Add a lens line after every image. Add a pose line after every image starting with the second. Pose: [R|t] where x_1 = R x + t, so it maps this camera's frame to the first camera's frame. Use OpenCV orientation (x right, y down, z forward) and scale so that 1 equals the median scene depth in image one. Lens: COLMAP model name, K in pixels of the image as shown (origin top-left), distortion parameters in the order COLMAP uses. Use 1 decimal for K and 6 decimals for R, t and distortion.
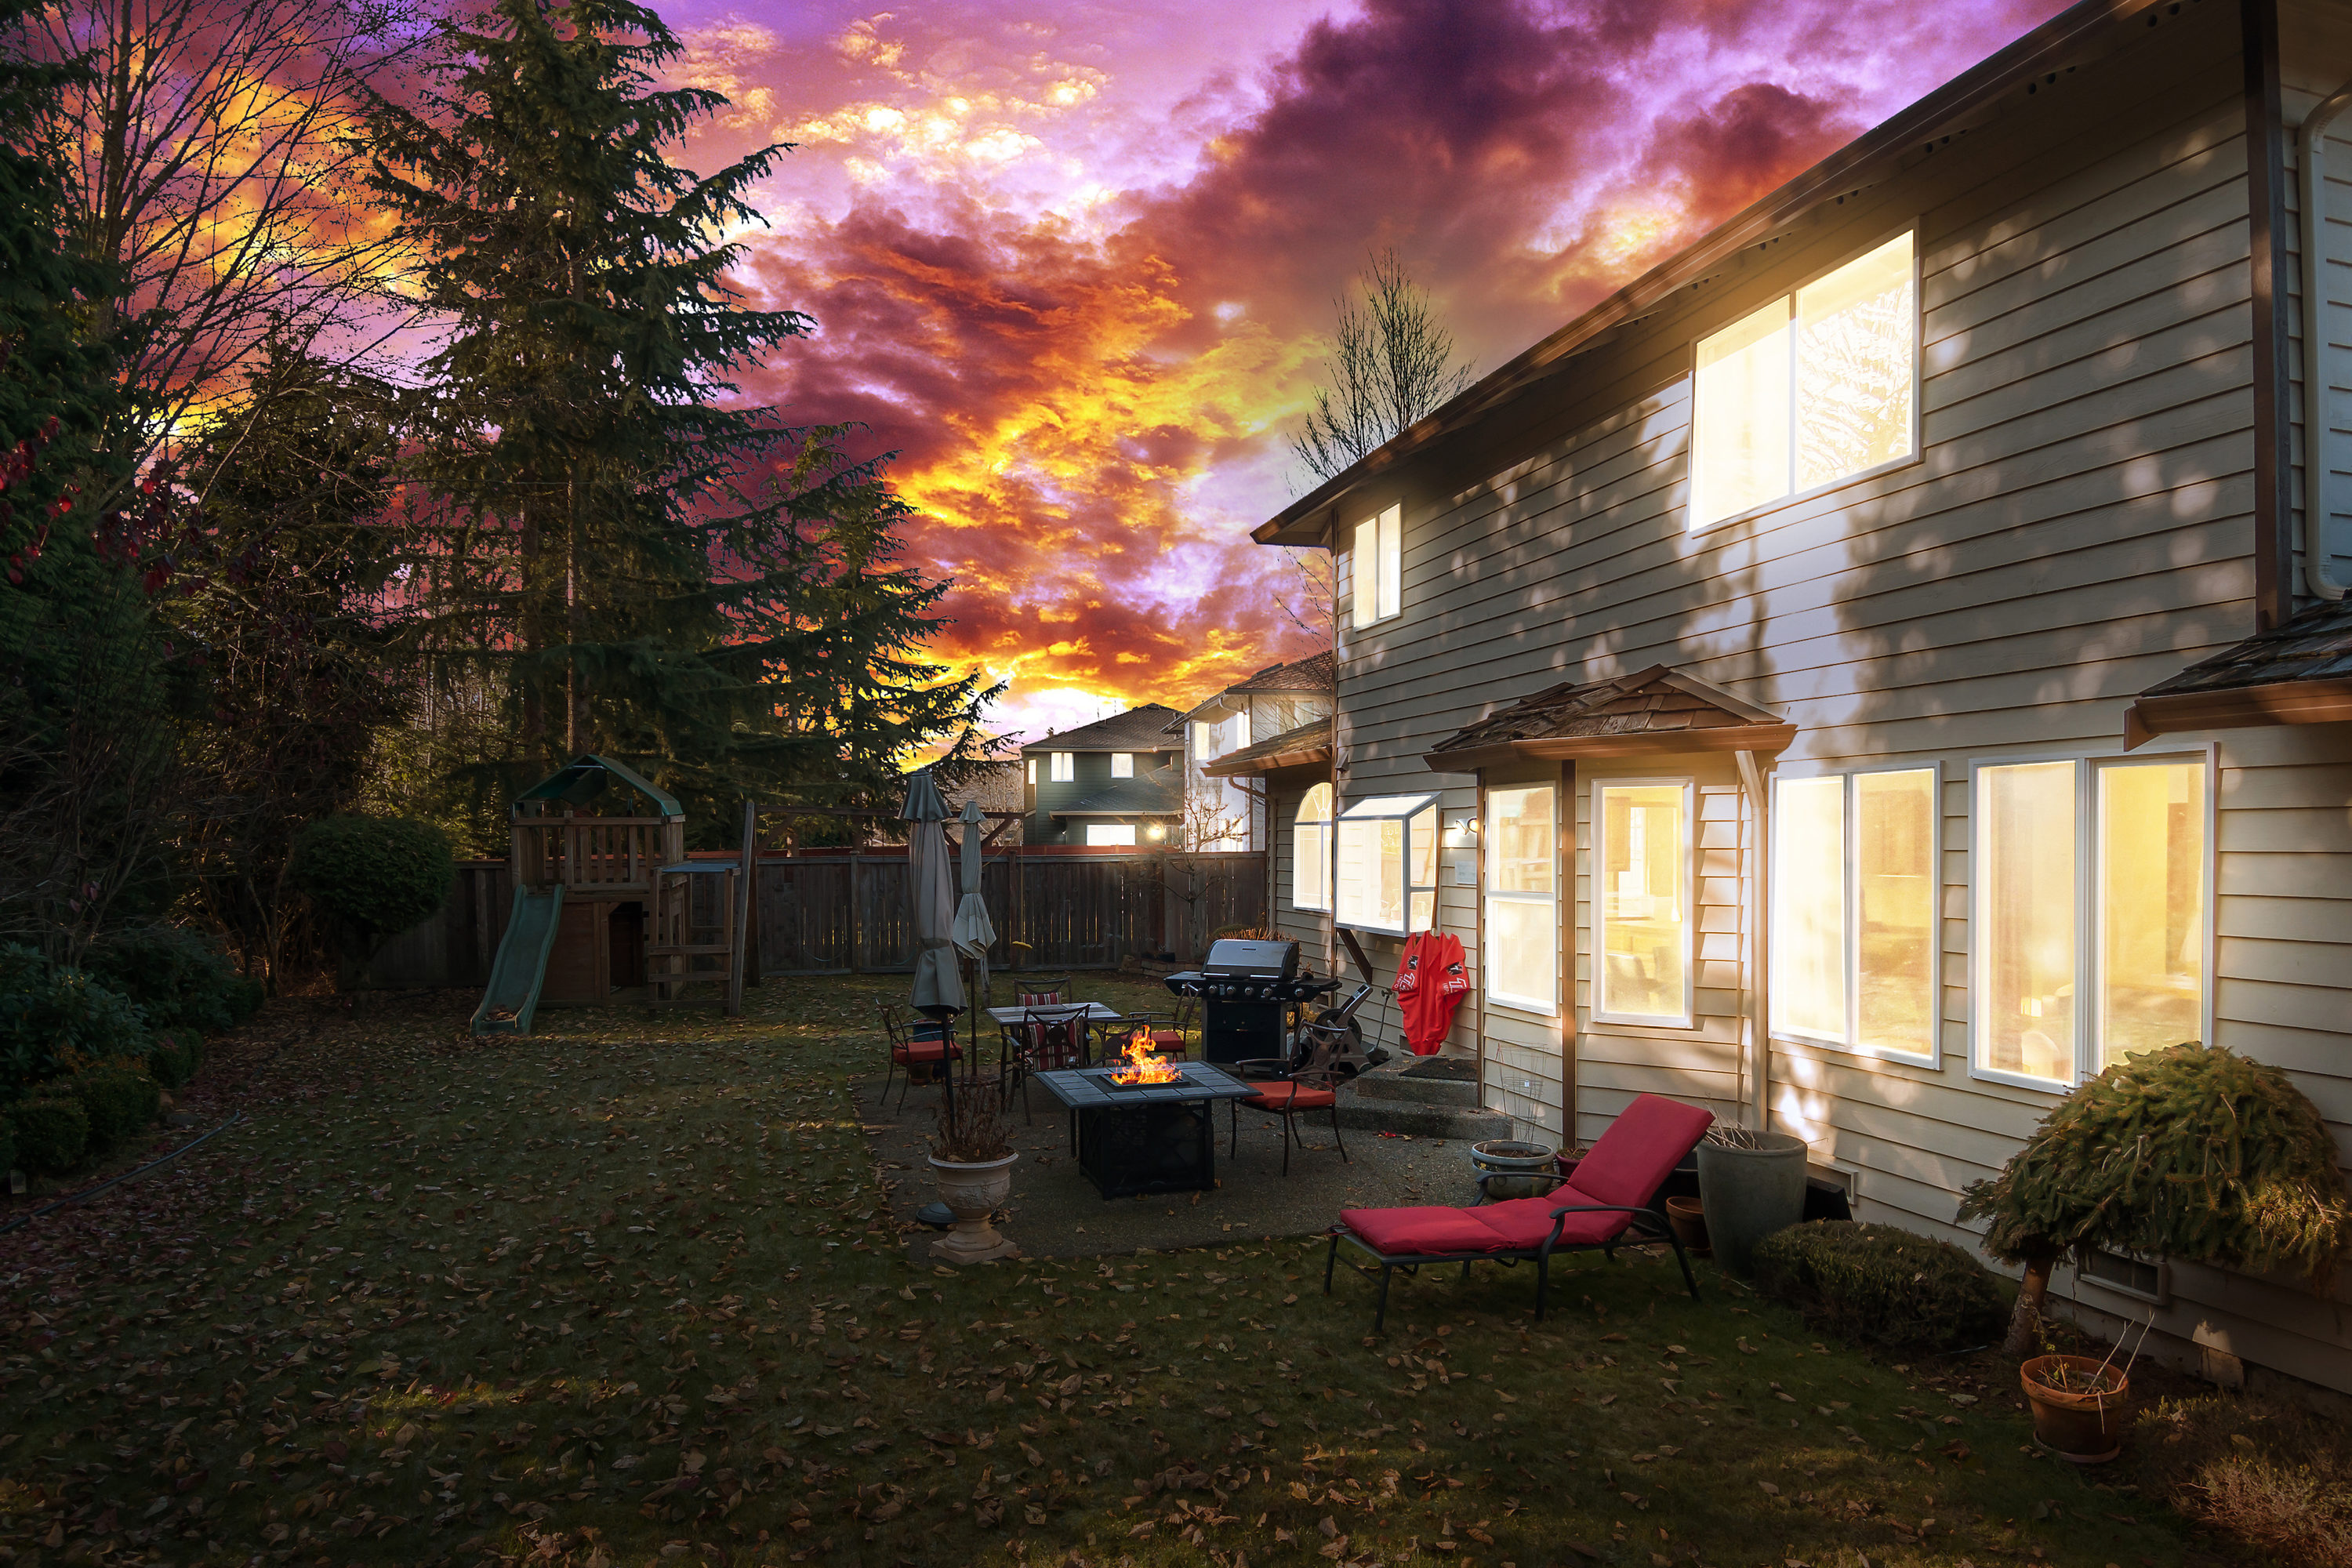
lens RADIAL K [[1279.4, 0, 1181.5], [0, 1279.4, 884.6], [0, 0, 1]] dist [0.047702, -0.067902]
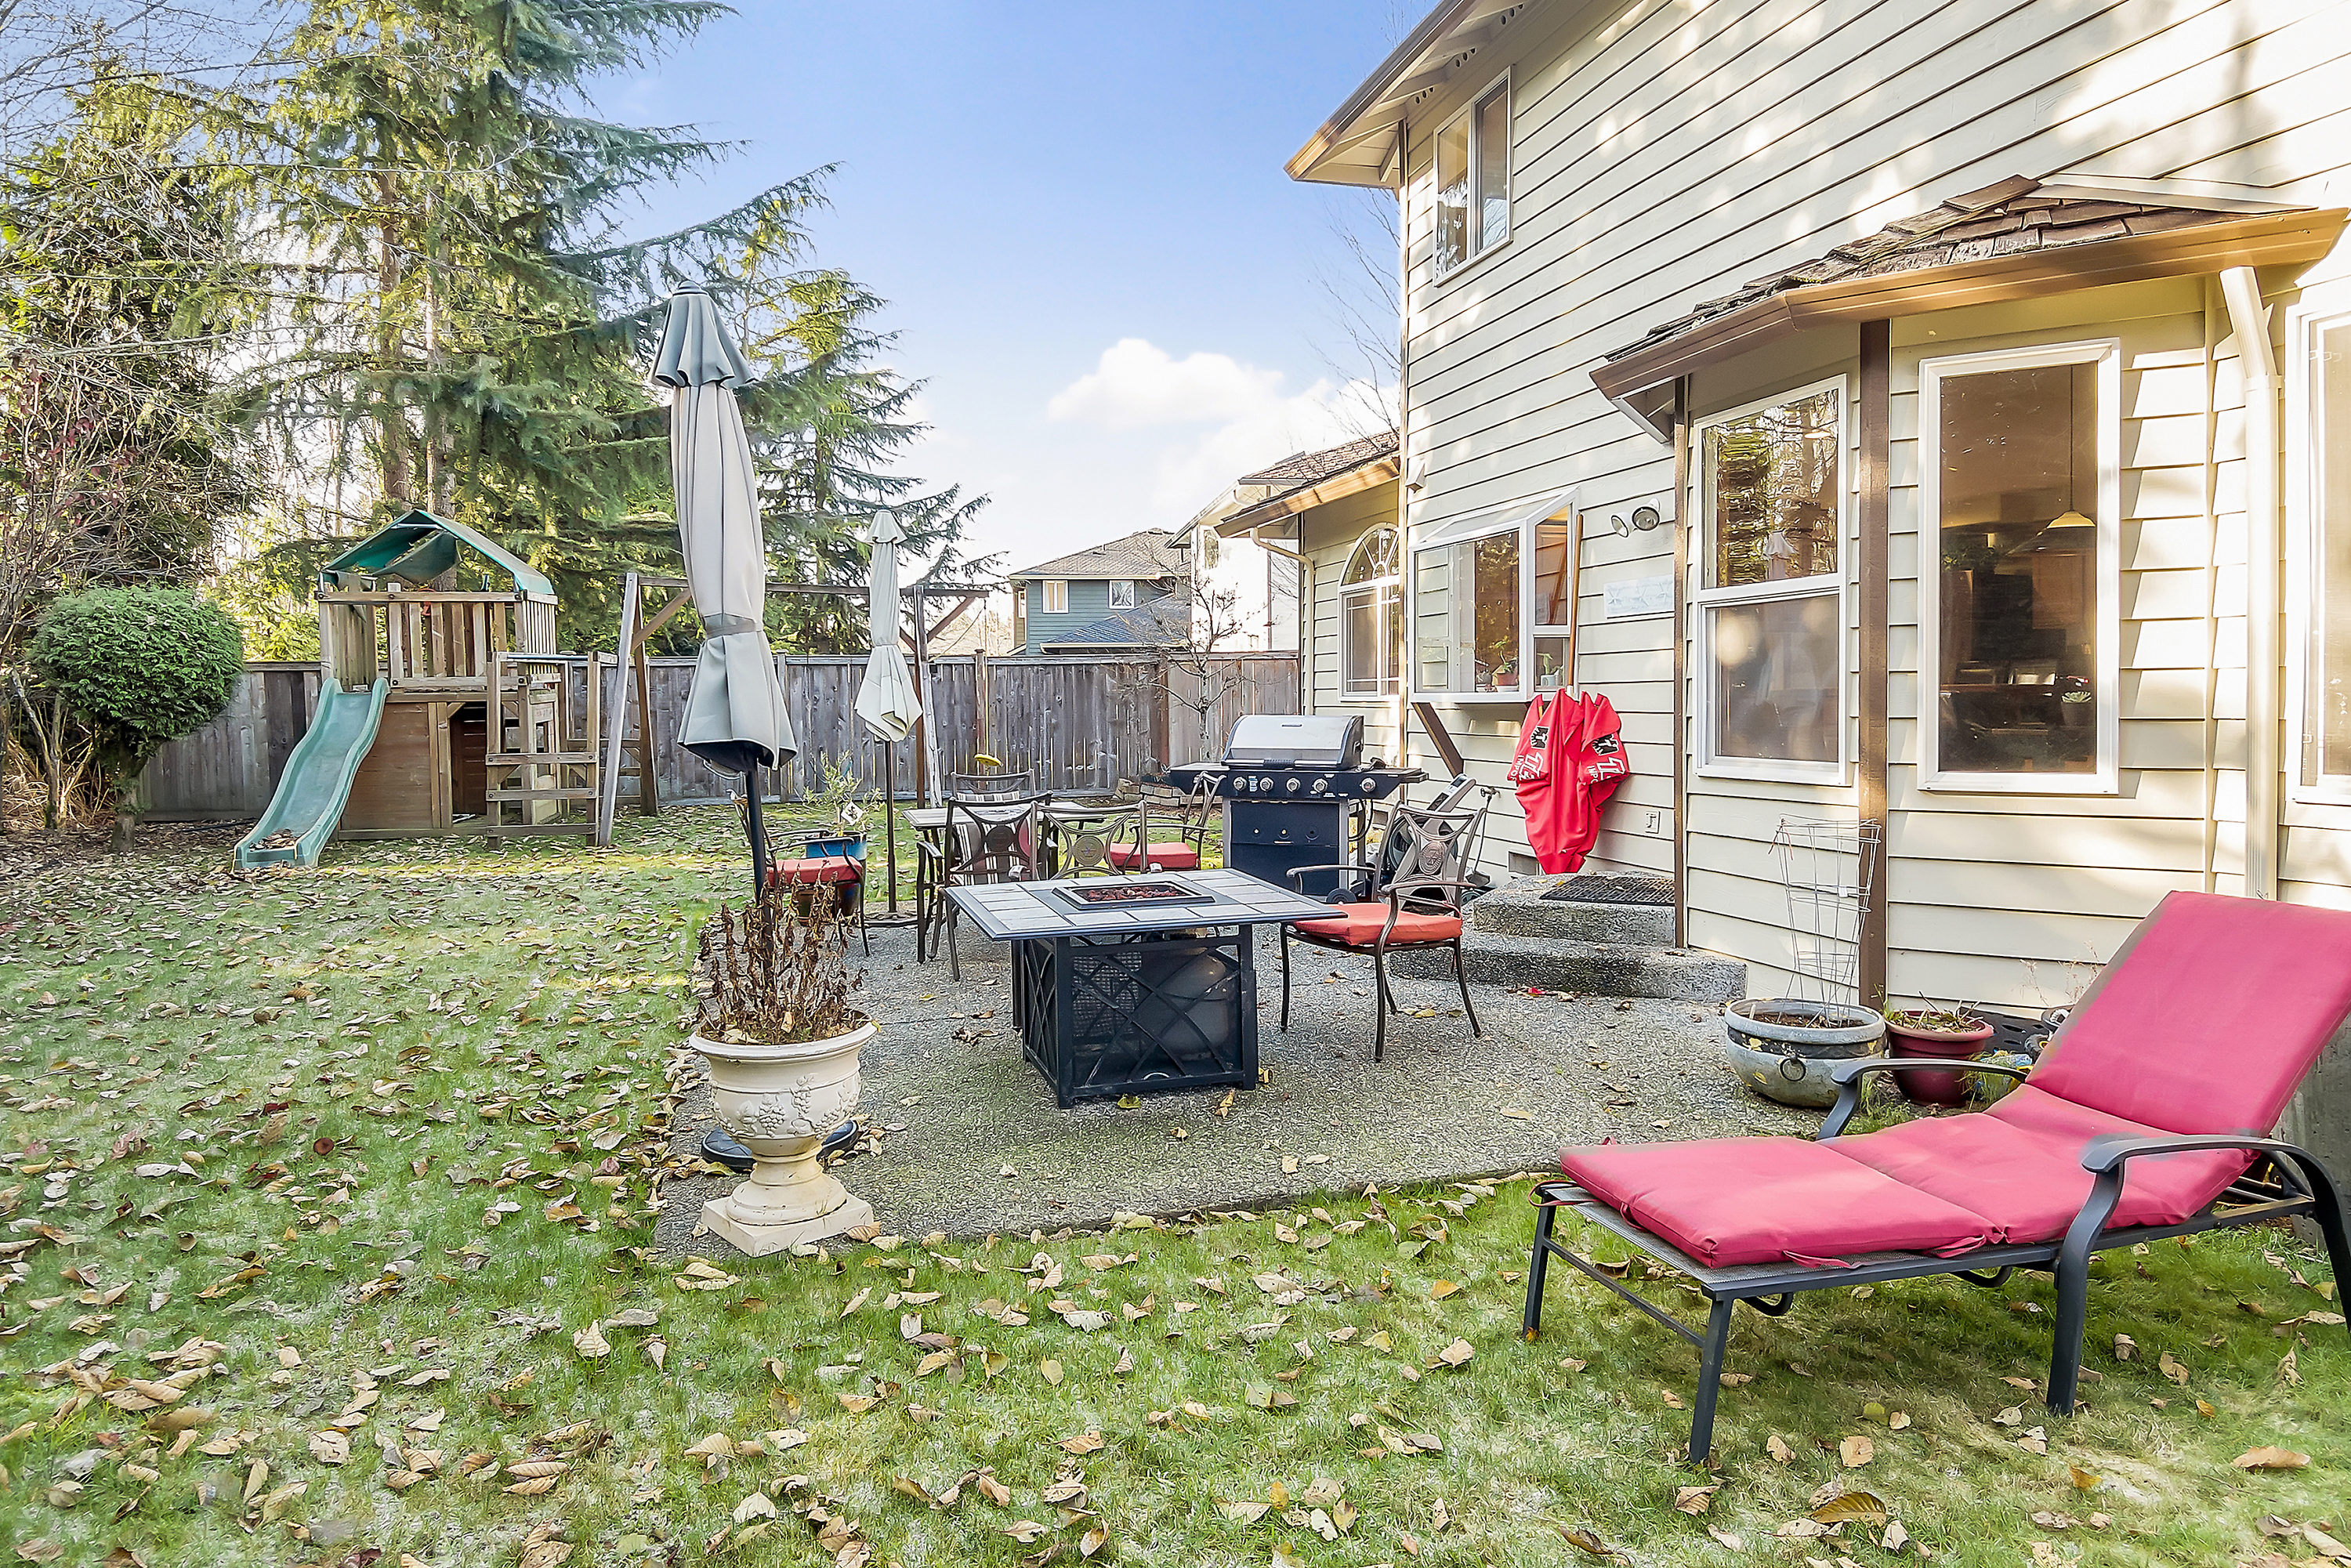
lens RADIAL K [[1344.8, 0, 1174.0], [0, 1344.8, 760.1], [0, 0, 1]] dist [0.048760, -0.076787]
pose [[0.999923, -0.007114, -0.010198, -0.003697], [0.007253, 0.999880, 0.013665, 0.076087], [0.010100, -0.013737, 0.999855, 0.362608]]
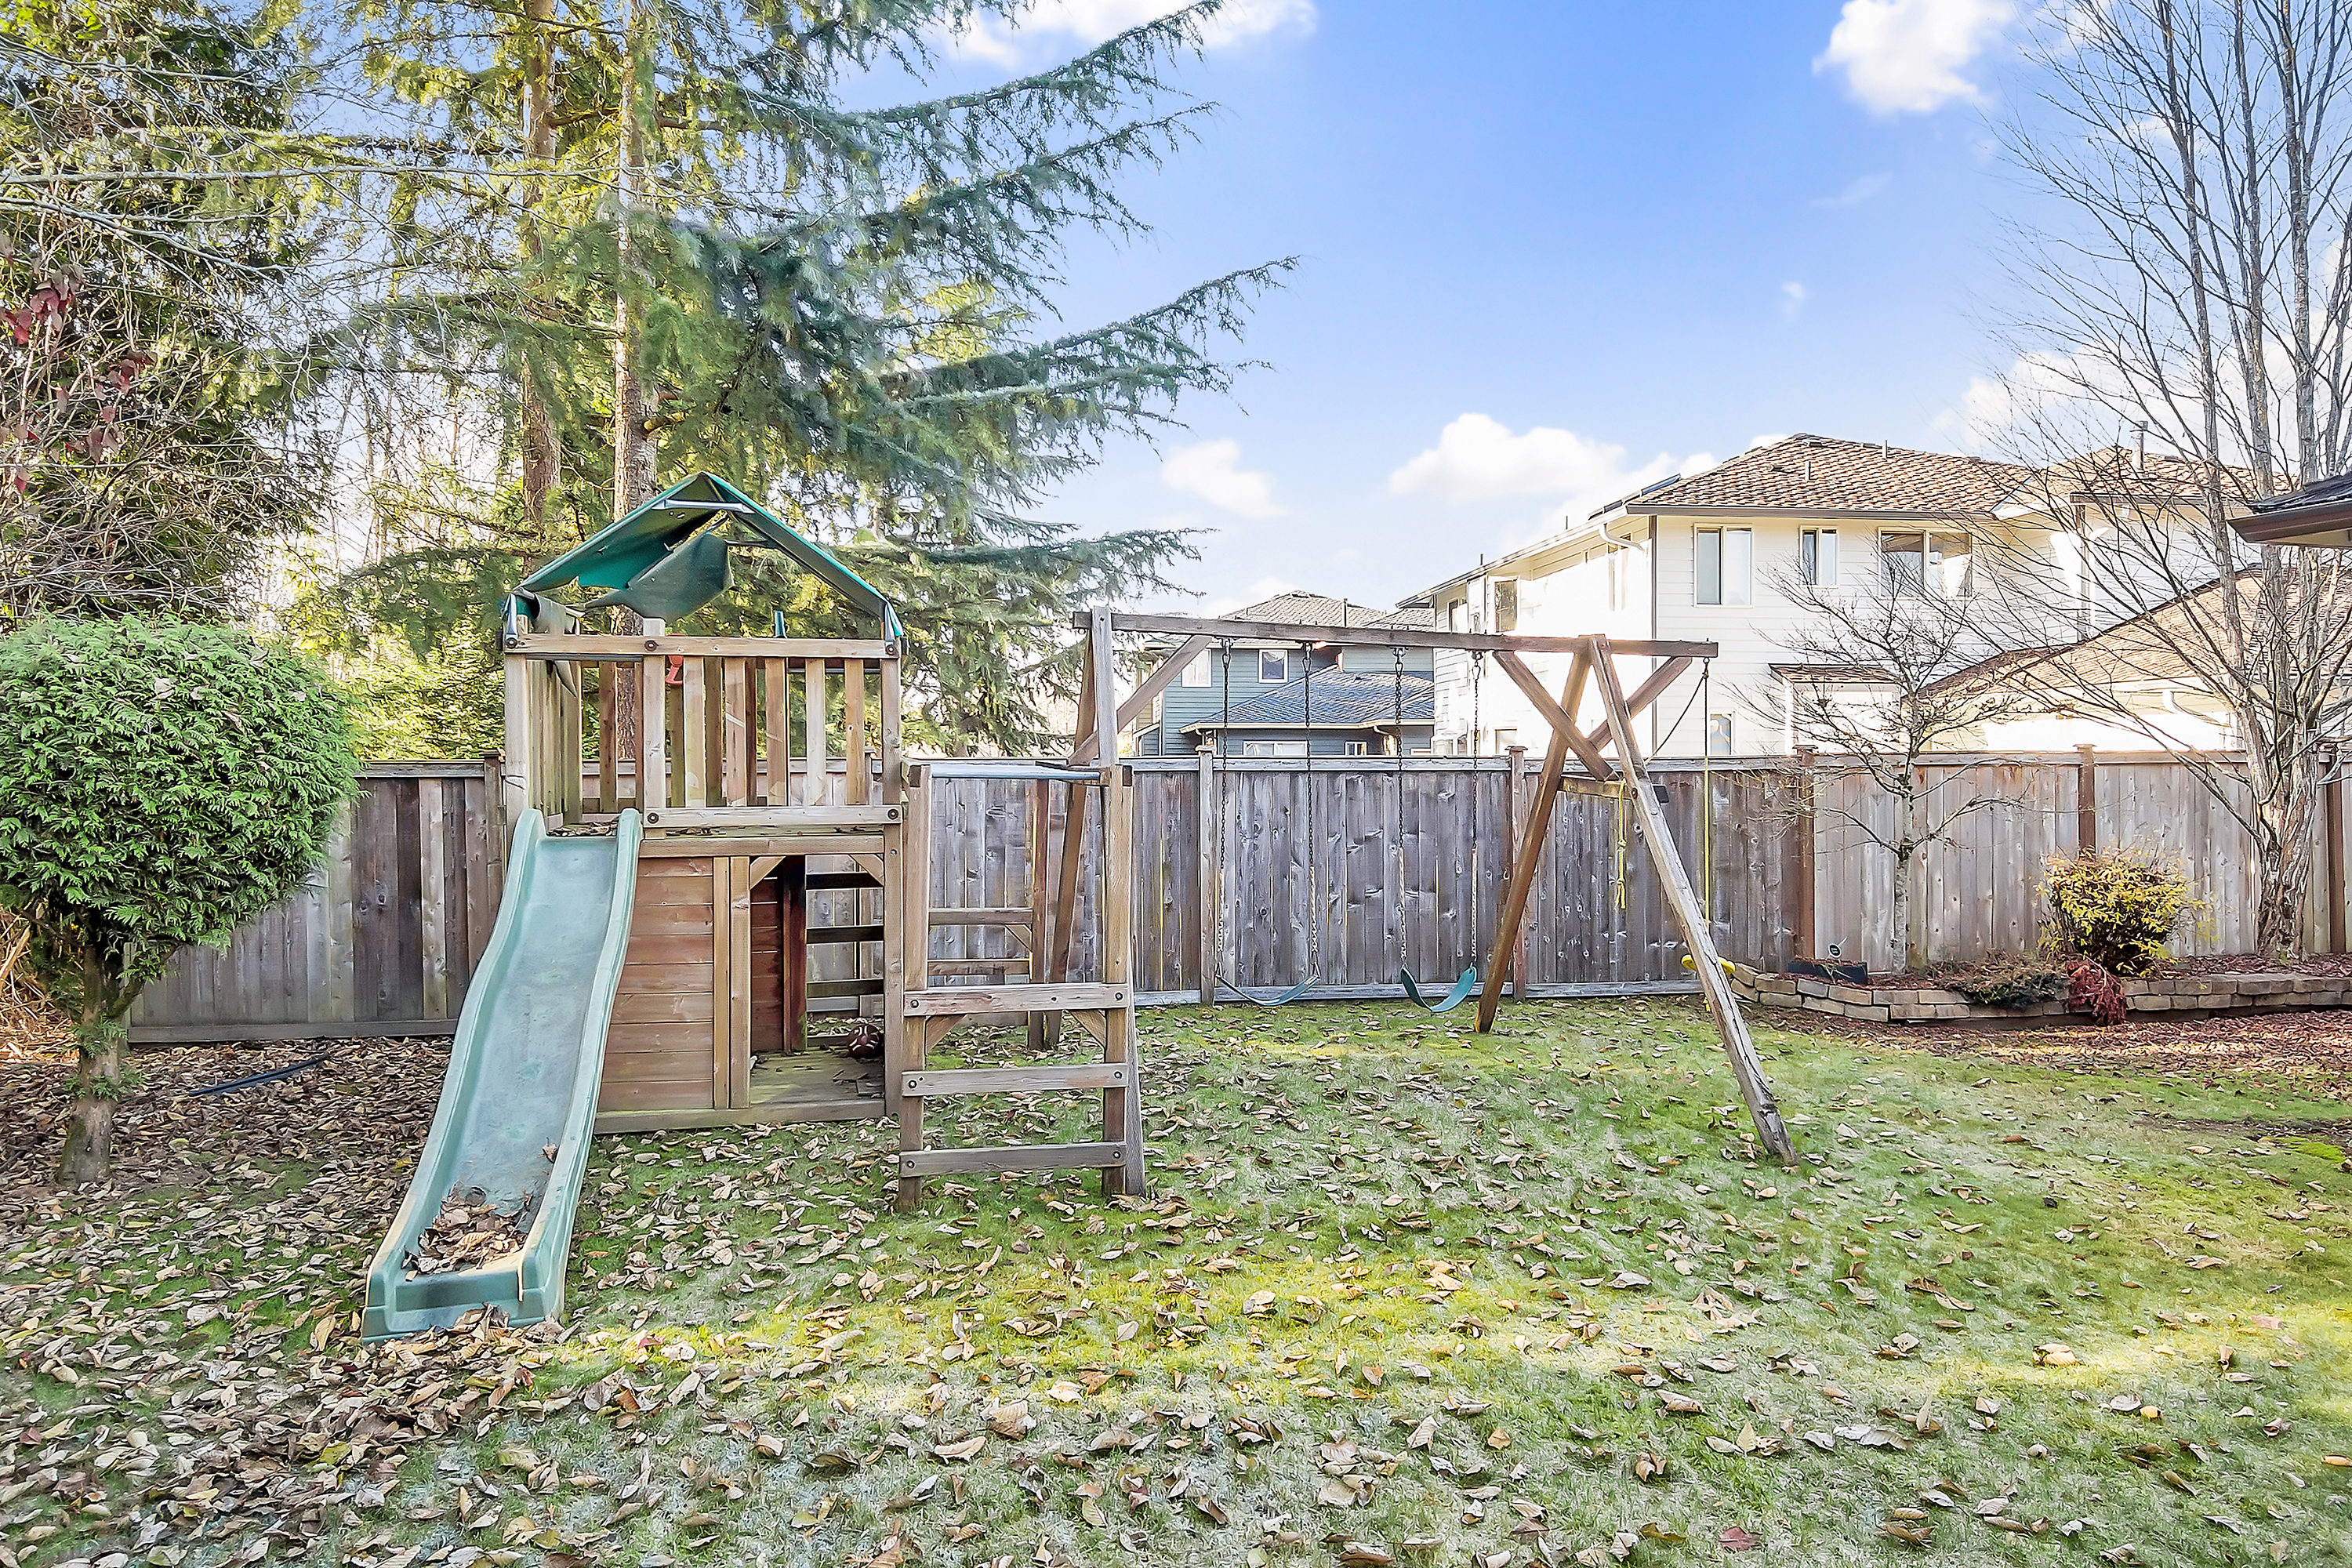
lens RADIAL K [[1408.9, 0, 1176.0], [0, 1408.9, 784.0], [0, 0, 1]] dist [0.075744, -0.100444]
pose [[0.999610, 0.001773, -0.027863, -0.575172], [-0.002525, 0.999632, -0.026992, 0.005604], [0.027805, 0.027052, 0.999247, 1.086177]]
